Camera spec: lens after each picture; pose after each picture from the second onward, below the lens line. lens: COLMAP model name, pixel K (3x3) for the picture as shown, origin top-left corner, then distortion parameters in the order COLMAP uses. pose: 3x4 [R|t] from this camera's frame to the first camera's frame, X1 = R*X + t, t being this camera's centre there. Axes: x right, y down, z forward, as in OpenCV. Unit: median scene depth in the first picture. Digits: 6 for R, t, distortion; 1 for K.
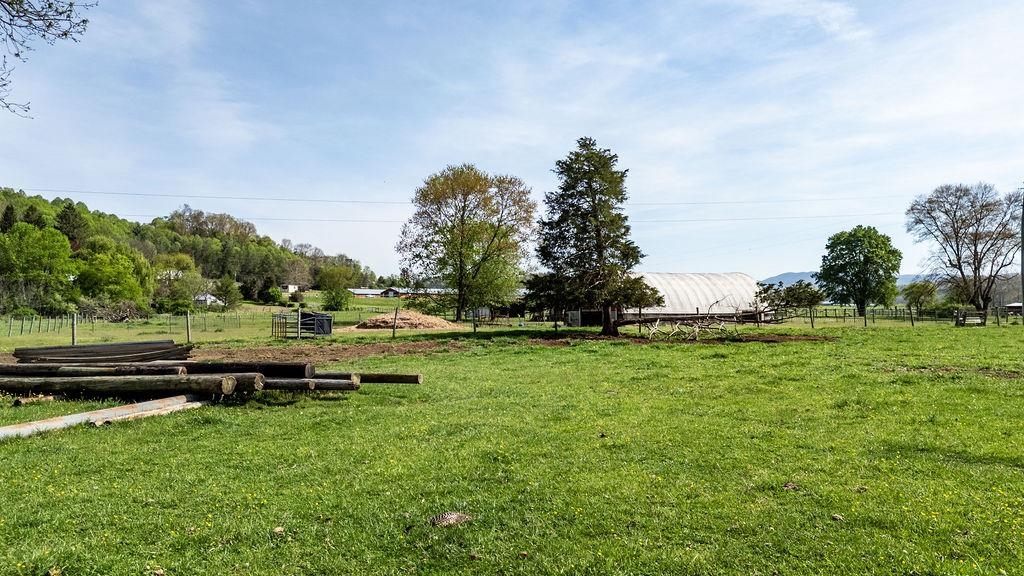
lens RADIAL K [[750.5, 0, 513.5], [0, 750.5, 286.6], [0, 0, 1]] dist [0.061024, -0.045574]
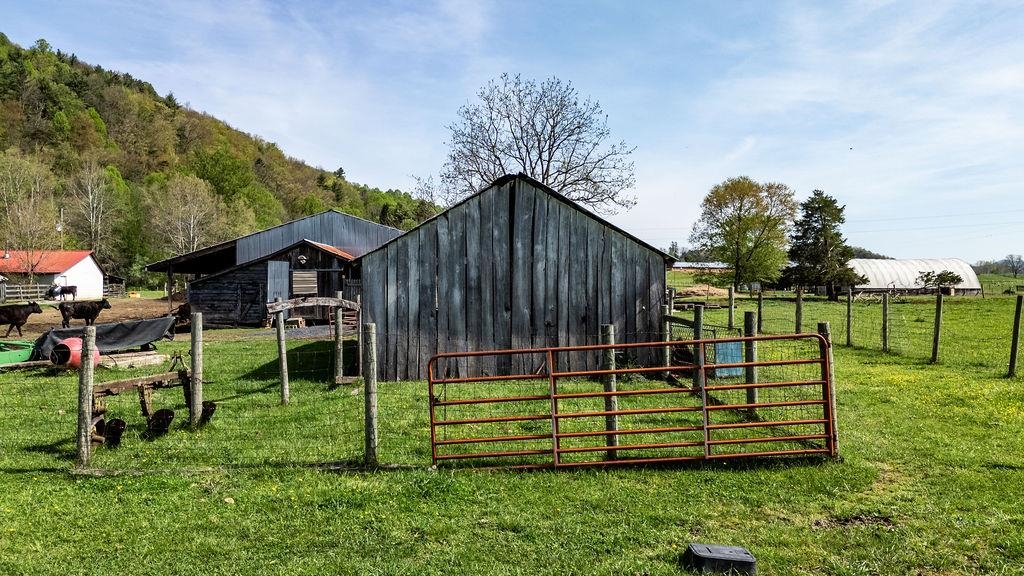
lens RADIAL K [[750.5, 0, 513.5], [0, 750.5, 286.6], [0, 0, 1]] dist [0.061024, -0.045574]
pose [[0.940050, 0.006280, -0.340980, 0.014744], [0.006428, 0.999327, 0.036126, -0.017713], [0.340977, -0.036152, 0.939376, -0.439969]]
